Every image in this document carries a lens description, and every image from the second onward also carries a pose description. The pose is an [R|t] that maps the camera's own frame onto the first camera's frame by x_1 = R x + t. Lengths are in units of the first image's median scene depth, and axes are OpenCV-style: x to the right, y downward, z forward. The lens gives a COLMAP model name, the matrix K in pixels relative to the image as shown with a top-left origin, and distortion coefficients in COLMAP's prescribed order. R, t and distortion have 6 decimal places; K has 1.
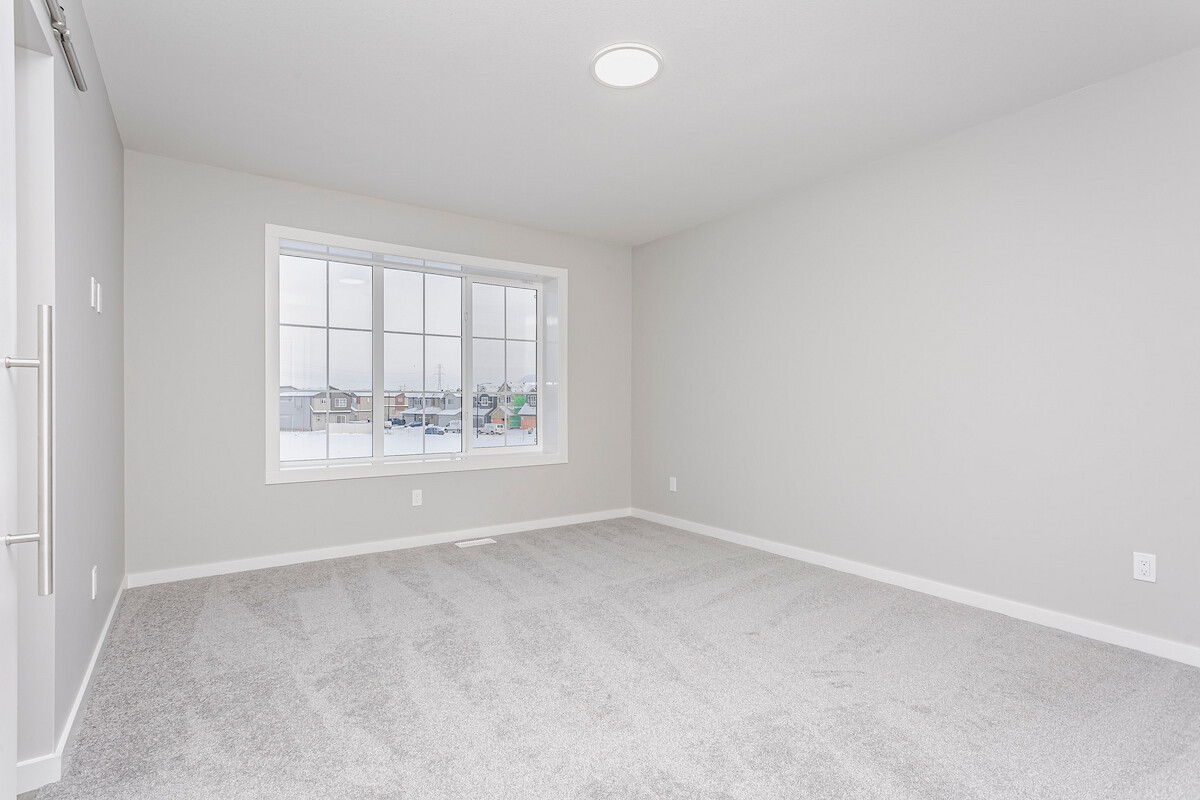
lens RADIAL K [[571.6, 0, 597.8], [0, 571.6, 405.8], [0, 0, 1]] dist [-0.000424, -0.000024]
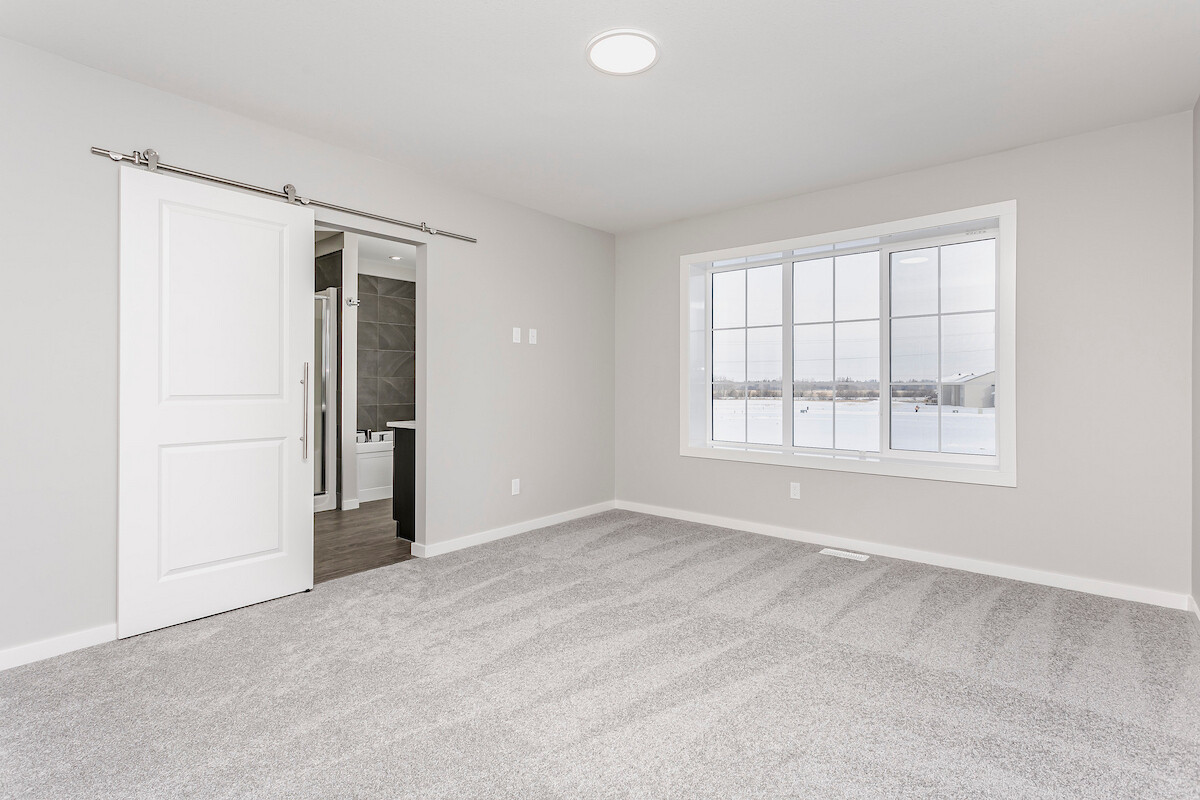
lens RADIAL K [[577.2, 0, 600.1], [0, 577.2, 385.6], [0, 0, 1]] dist [-0.001029, -0.000066]
pose [[0.264713, -0.004178, -0.964318, 0.498022], [-0.013115, 0.999883, -0.007933, -0.007034], [0.964238, 0.014747, 0.264627, 0.365991]]
